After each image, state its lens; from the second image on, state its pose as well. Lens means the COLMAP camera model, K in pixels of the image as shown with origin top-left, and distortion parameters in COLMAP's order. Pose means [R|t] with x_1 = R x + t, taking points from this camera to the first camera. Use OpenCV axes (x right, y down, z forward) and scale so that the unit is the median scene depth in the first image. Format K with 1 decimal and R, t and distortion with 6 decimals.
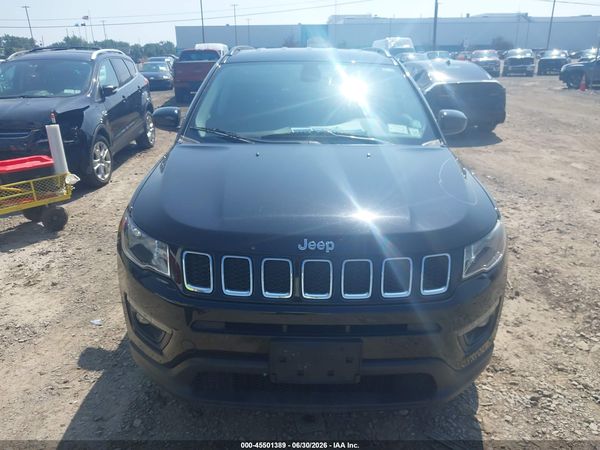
lens RADIAL K [[505.8, 0, 299.9], [0, 505.8, 210.9], [0, 0, 1]] dist [0.004422, -0.008426]
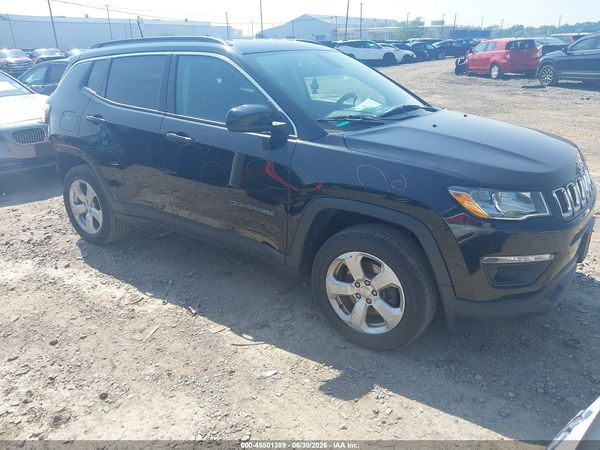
lens RADIAL K [[505.8, 0, 299.9], [0, 505.8, 210.9], [0, 0, 1]] dist [0.004422, -0.008426]
pose [[0.547260, -0.251962, 0.798136, -1.040136], [0.261498, 0.957345, 0.122920, -0.124819], [-0.795063, 0.141442, 0.589804, 0.489822]]
